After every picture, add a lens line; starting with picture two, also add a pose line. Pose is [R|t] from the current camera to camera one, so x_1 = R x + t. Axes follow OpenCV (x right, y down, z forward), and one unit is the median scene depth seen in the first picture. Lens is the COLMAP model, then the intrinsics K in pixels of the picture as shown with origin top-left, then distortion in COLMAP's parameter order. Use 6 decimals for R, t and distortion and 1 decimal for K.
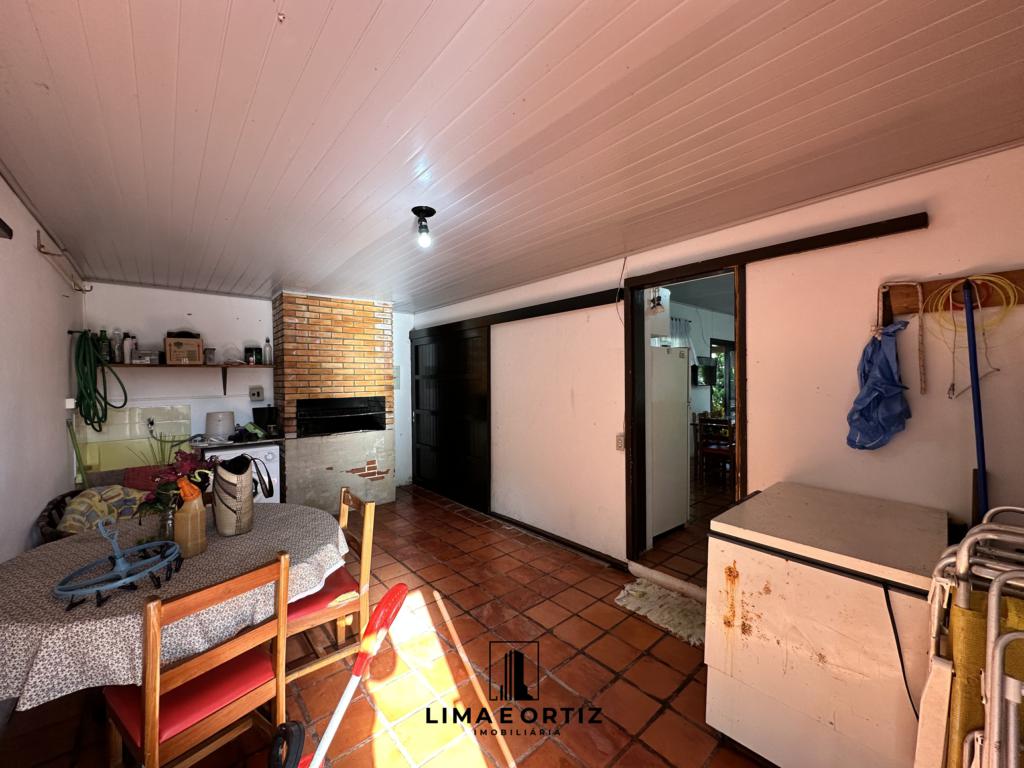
lens RADIAL K [[407.5, 0, 513.9], [0, 407.5, 383.4], [0, 0, 1]] dist [-0.004462, 0.001390]
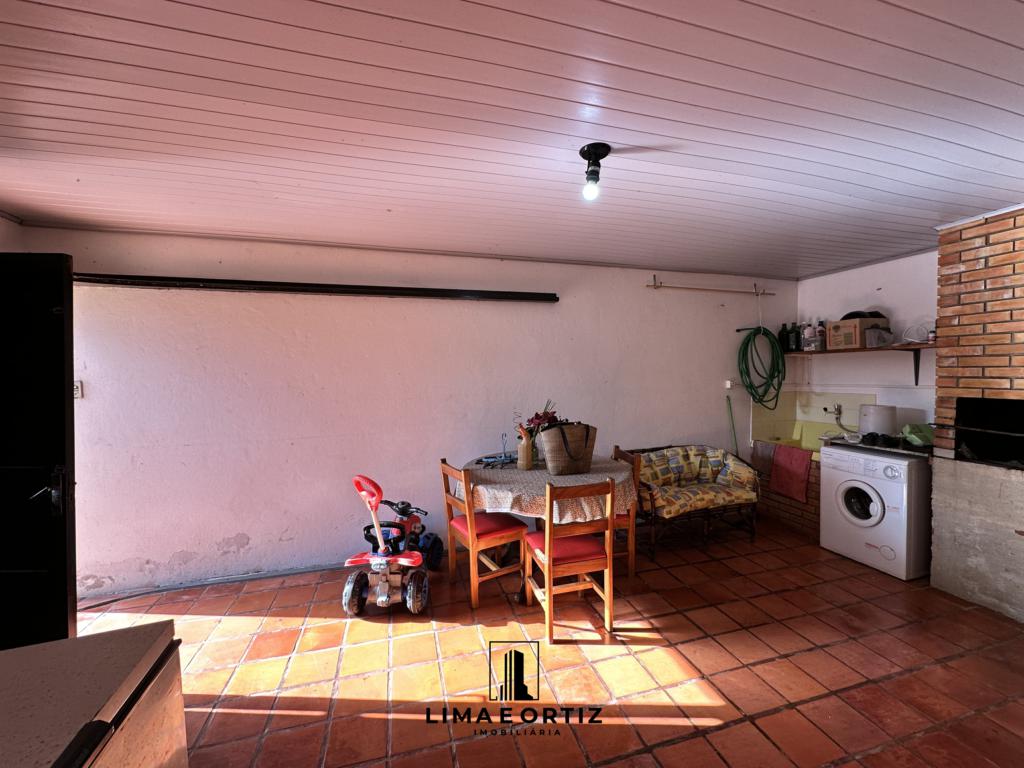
lens RADIAL K [[407.5, 0, 511.3], [0, 407.5, 382.7], [0, 0, 1]] dist [-0.004462, 0.001390]
pose [[-0.420620, 0.036845, -0.906488, 0.307356], [0.000581, 0.999186, 0.040343, -0.007674], [0.907237, 0.016442, -0.420299, 0.647647]]
